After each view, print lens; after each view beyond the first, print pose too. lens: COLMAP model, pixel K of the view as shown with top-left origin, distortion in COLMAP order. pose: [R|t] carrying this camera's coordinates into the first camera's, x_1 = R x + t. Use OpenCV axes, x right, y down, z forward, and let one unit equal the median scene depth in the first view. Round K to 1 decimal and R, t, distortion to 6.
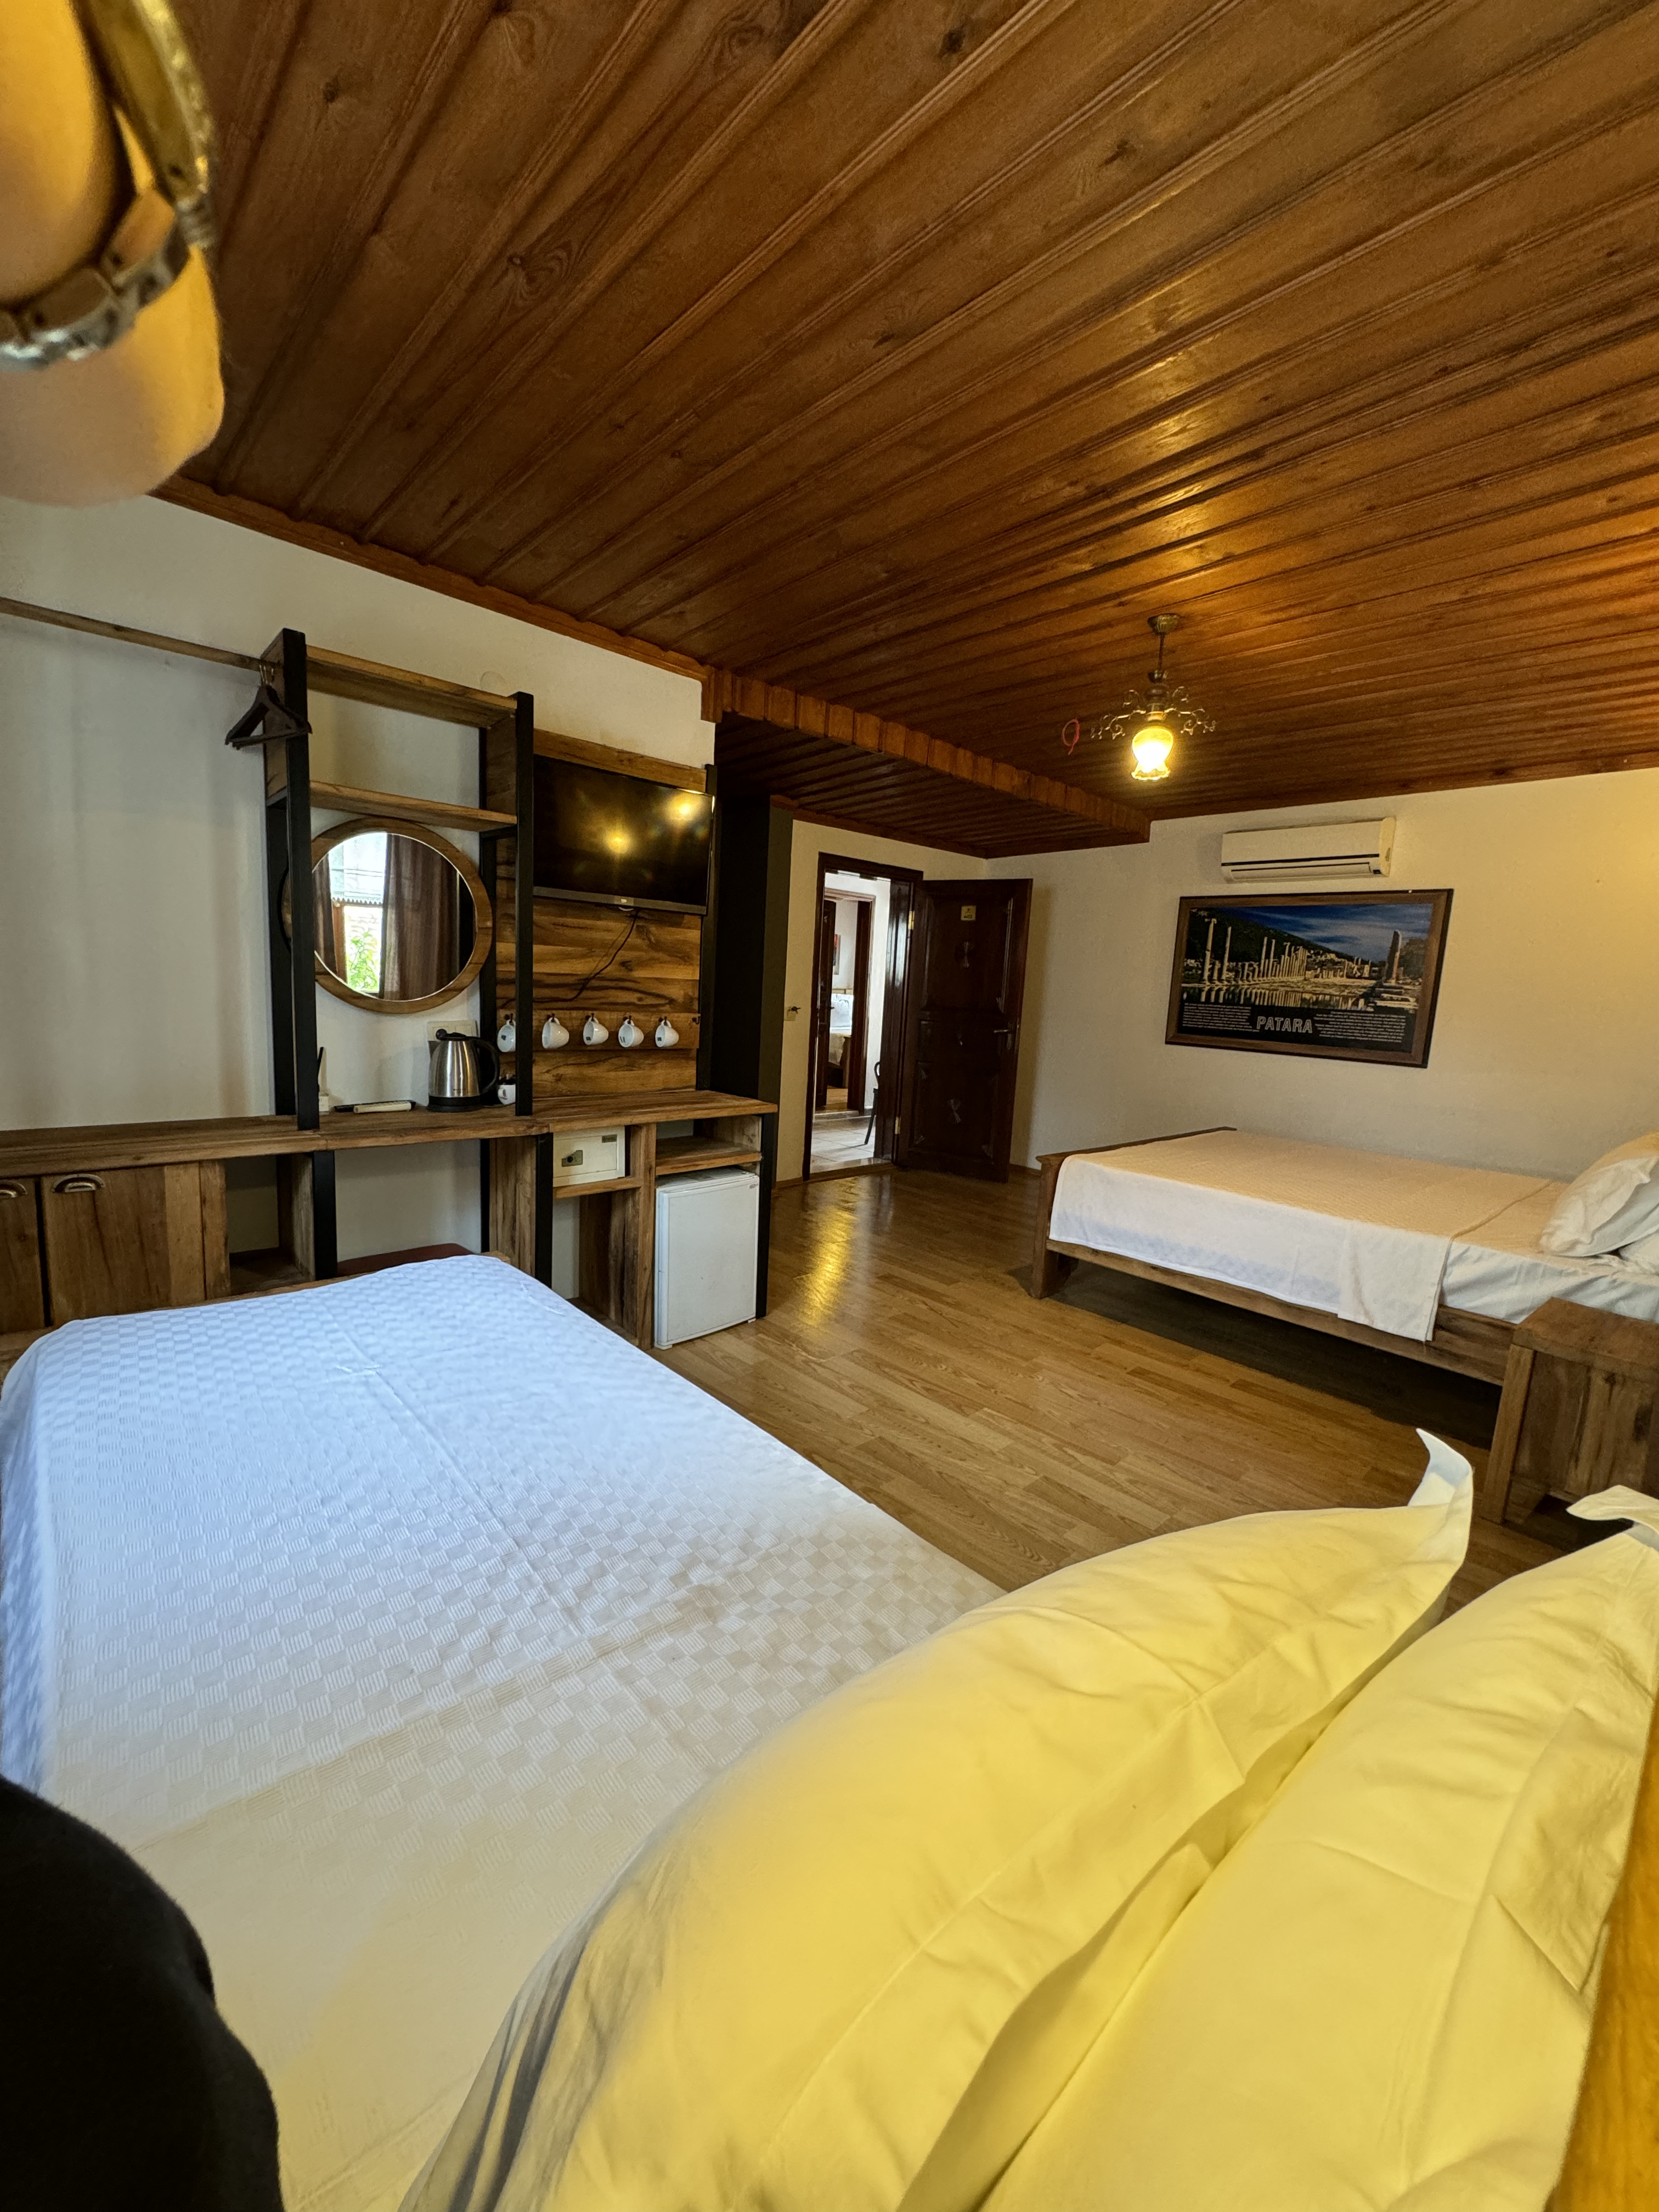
lens RADIAL K [[885.0, 0, 831.8], [0, 885.0, 1110.2], [0, 0, 1]] dist [-0.002615, 0.000916]
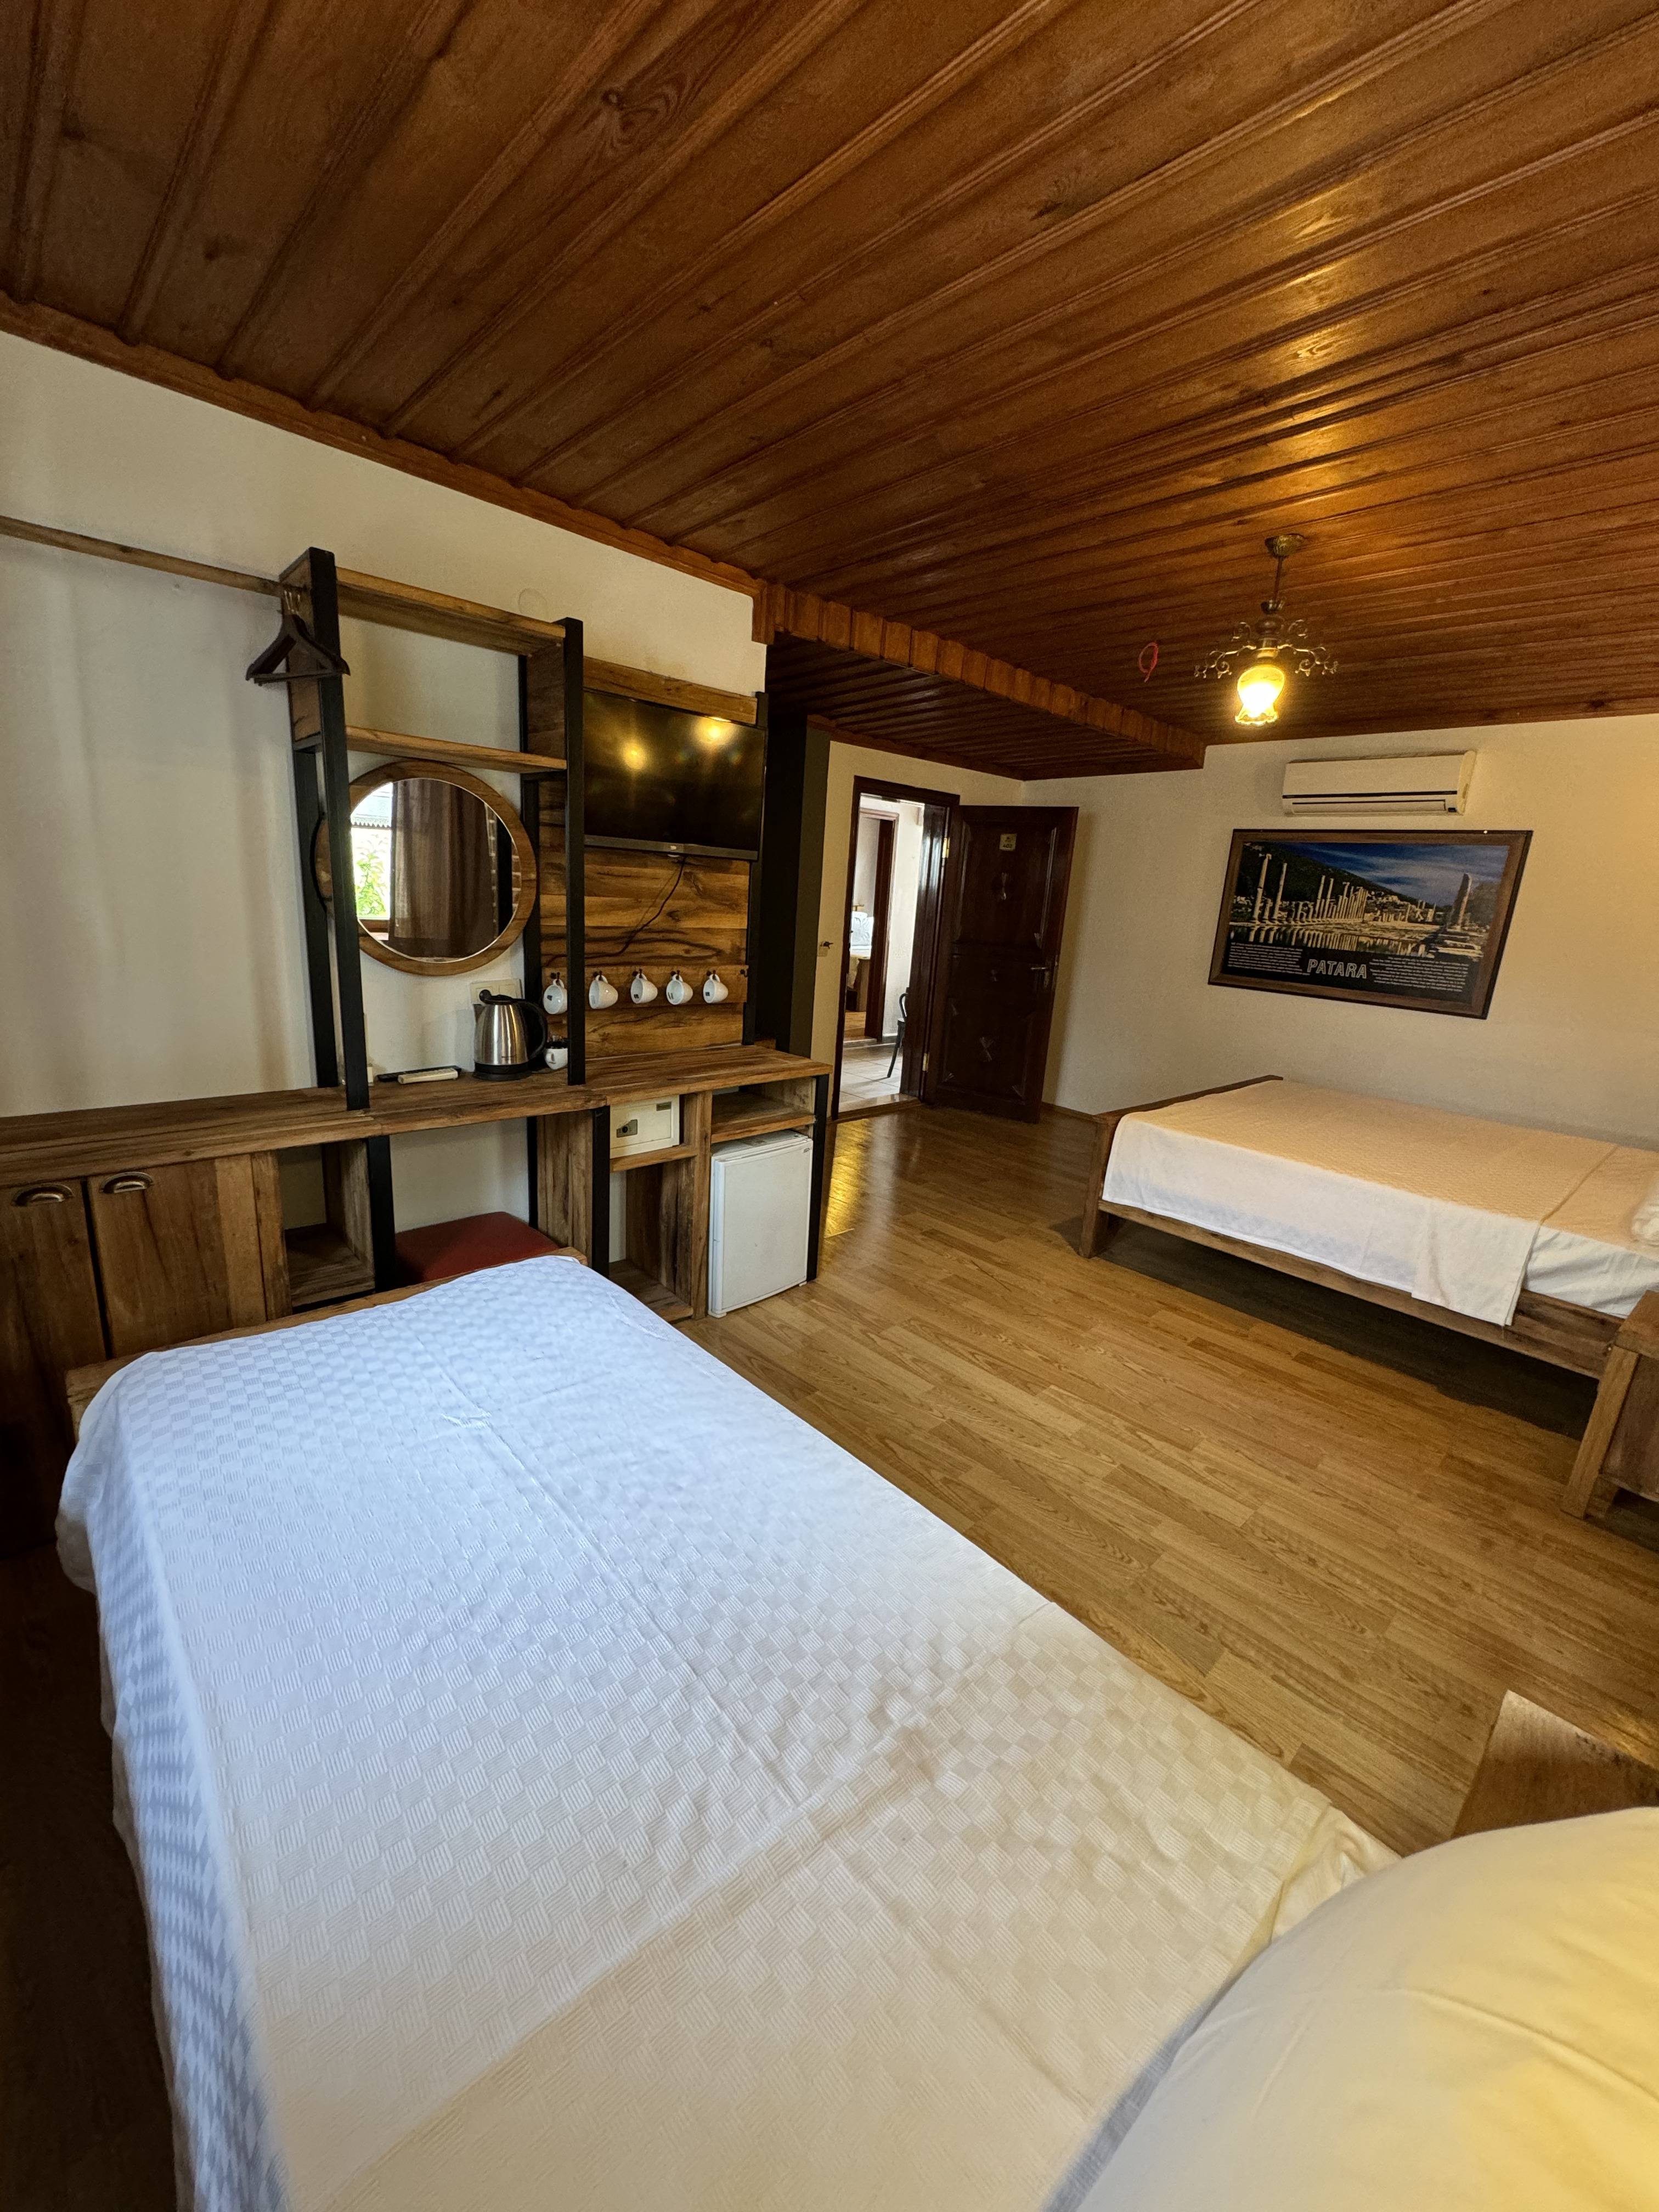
lens RADIAL K [[885.0, 0, 832.4], [0, 885.0, 1110.1], [0, 0, 1]] dist [-0.002615, 0.000916]
pose [[0.999913, 0.009979, 0.008670, -0.091643], [-0.010826, 0.994538, 0.103813, -0.075888], [-0.007587, -0.103898, 0.994559, 0.058689]]
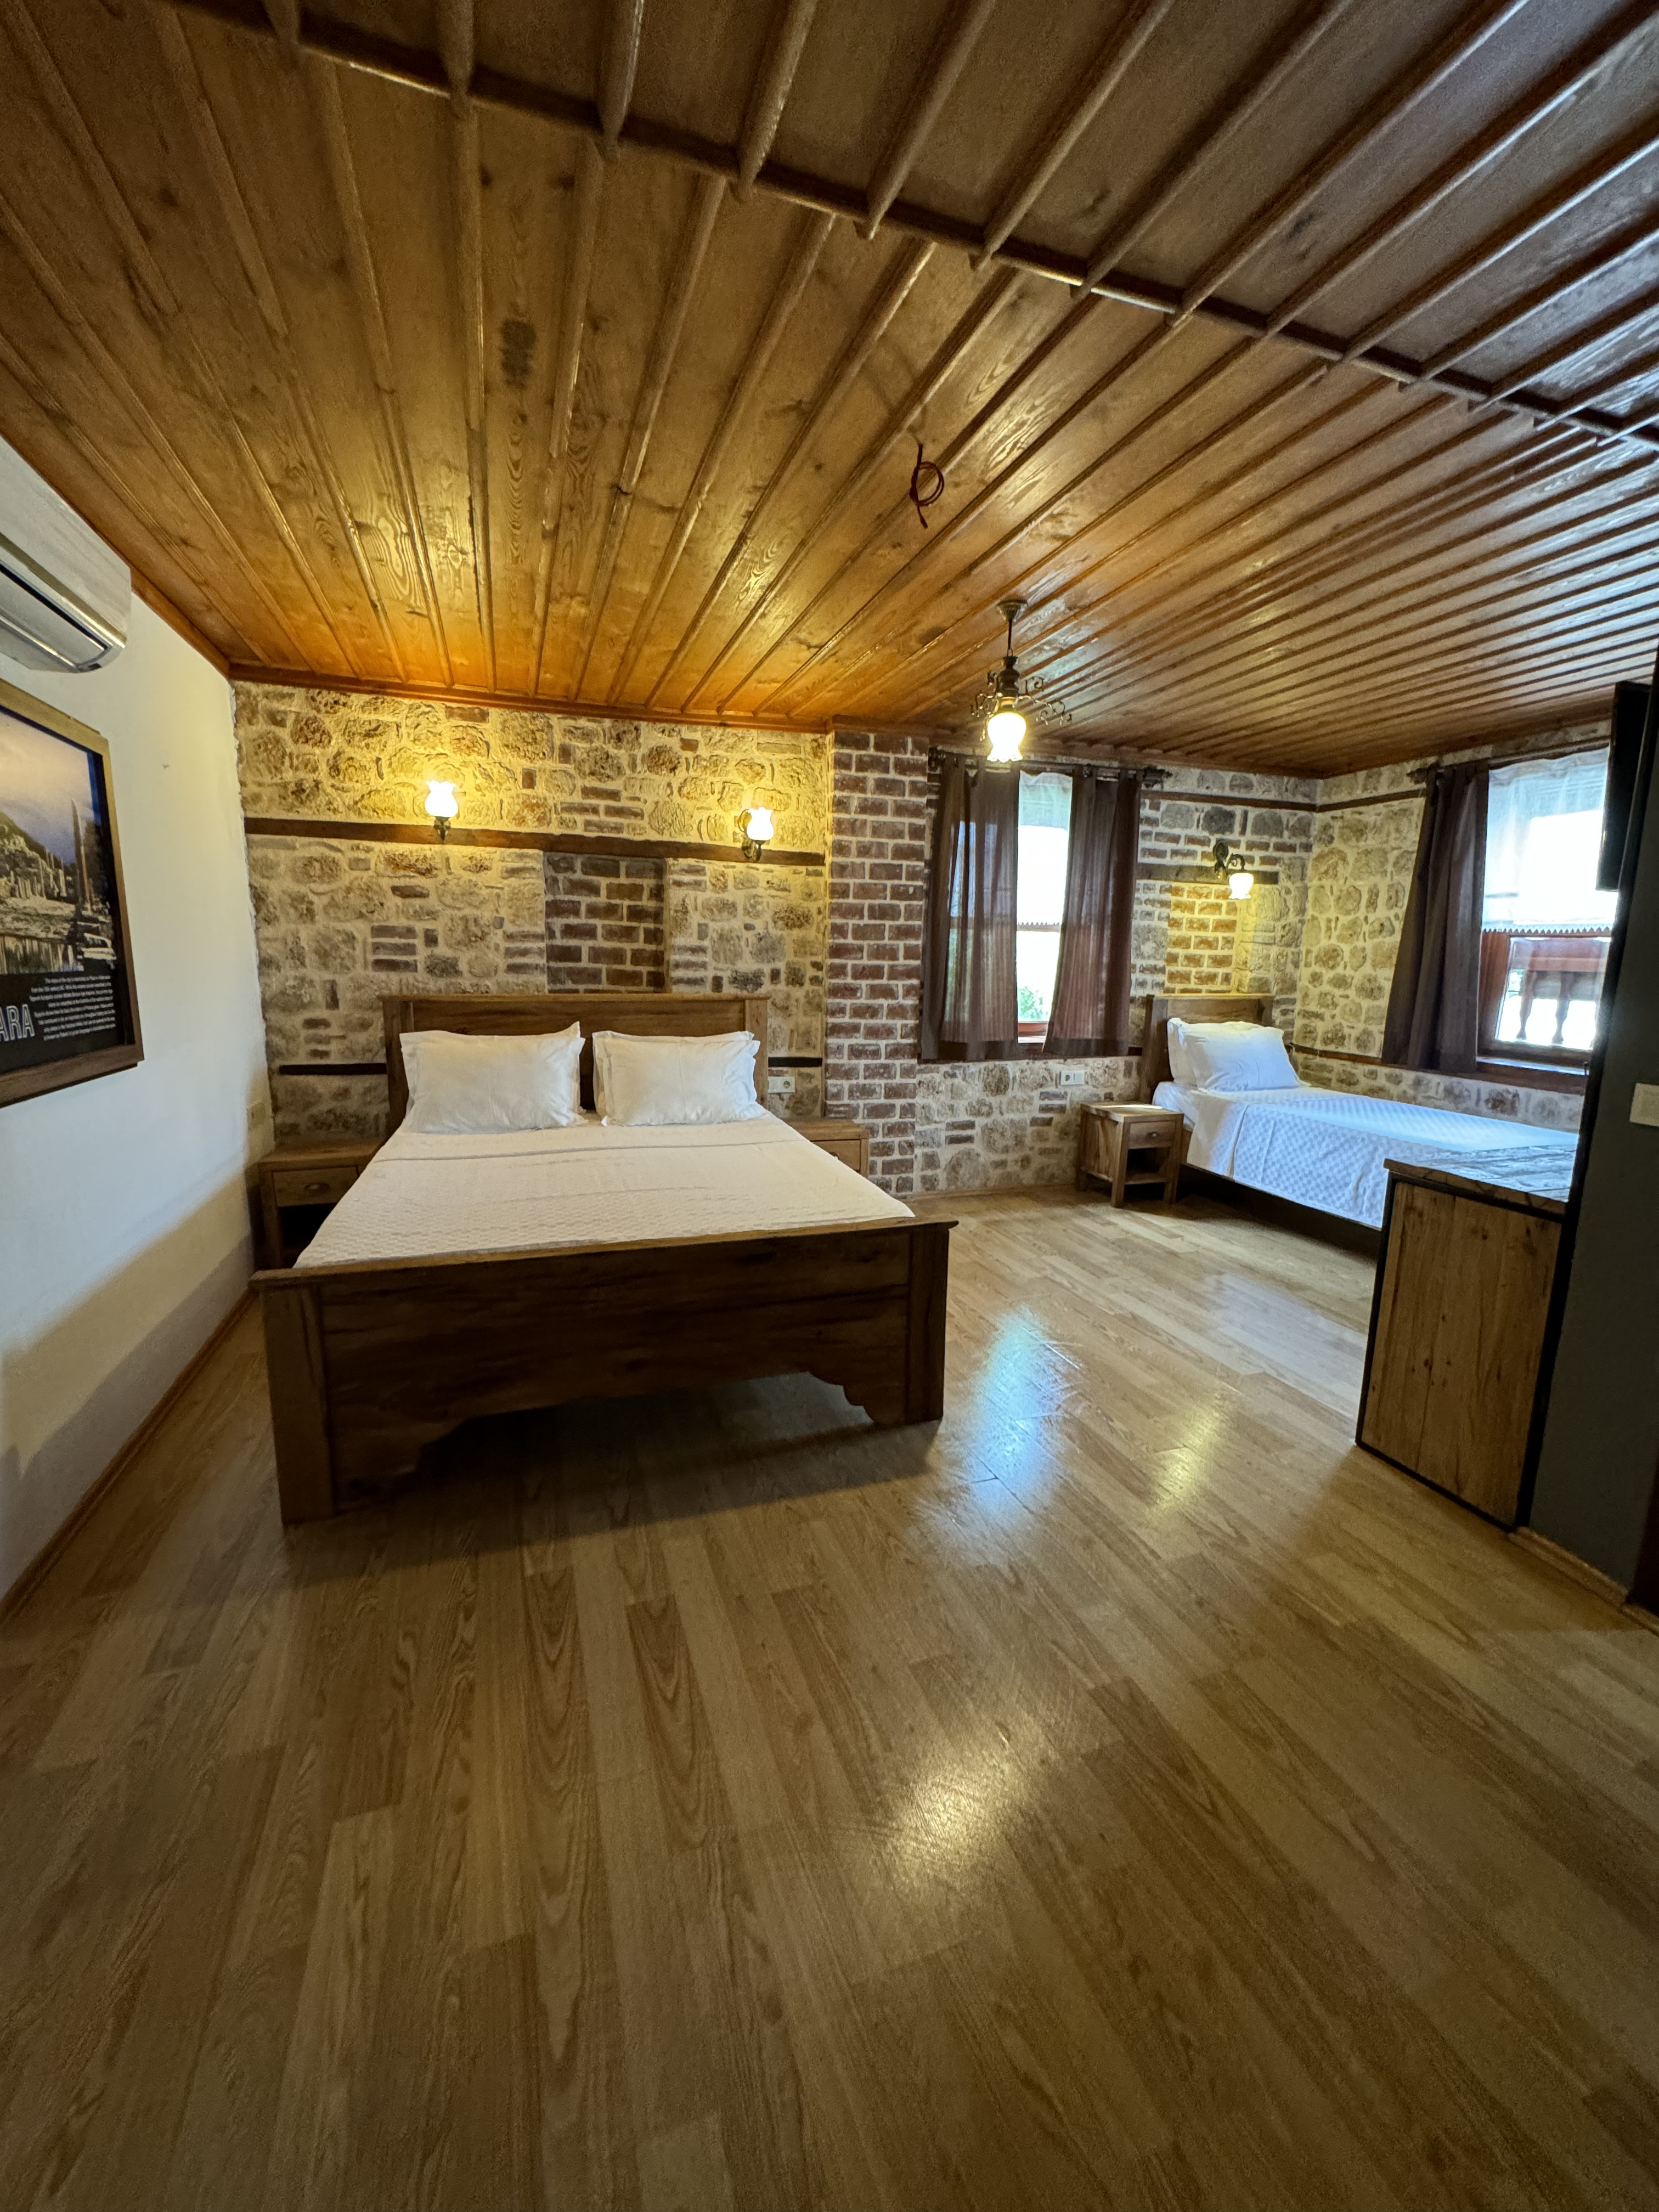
lens RADIAL K [[885.0, 0, 828.8], [0, 885.0, 1104.6], [0, 0, 1]] dist [-0.002615, 0.000916]
pose [[-0.913125, -0.131120, 0.386019, 0.107137], [-0.002860, 0.948904, 0.315552, -0.365826], [-0.407670, 0.287034, -0.866843, 2.385585]]
